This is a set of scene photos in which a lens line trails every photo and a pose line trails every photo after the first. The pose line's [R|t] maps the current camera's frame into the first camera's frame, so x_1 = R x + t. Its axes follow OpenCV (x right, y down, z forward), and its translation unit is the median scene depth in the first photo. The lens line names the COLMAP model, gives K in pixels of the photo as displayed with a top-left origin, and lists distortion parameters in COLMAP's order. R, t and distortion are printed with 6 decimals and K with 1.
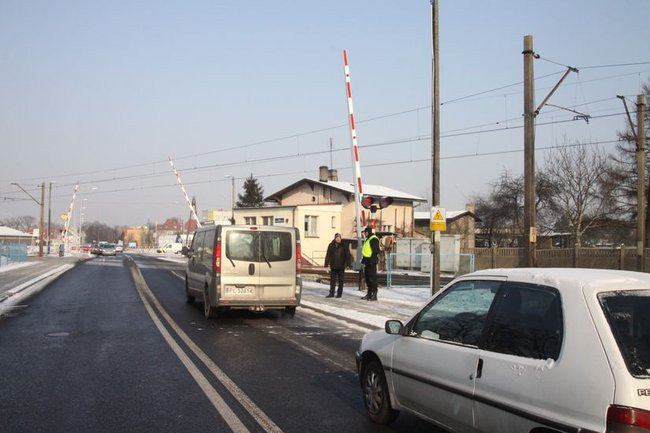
lens RADIAL K [[655.1, 0, 325.0], [0, 655.1, 216.5], [0, 0, 1]] dist [-0.121573, 0.003660]
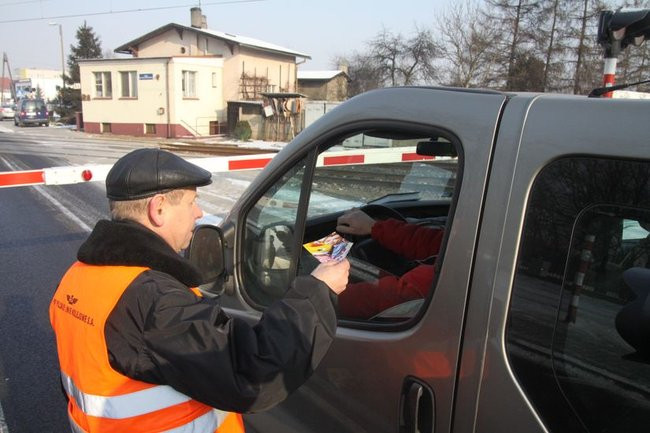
lens RADIAL K [[523.2, 0, 325.0], [0, 523.2, 216.5], [0, 0, 1]] dist [-0.080573, 0.007161]
pose [[0.938260, -0.065150, 0.339740, -0.082818], [-0.025229, 0.966603, 0.255034, 0.004750], [-0.345009, -0.247860, 0.905281, 0.322114]]
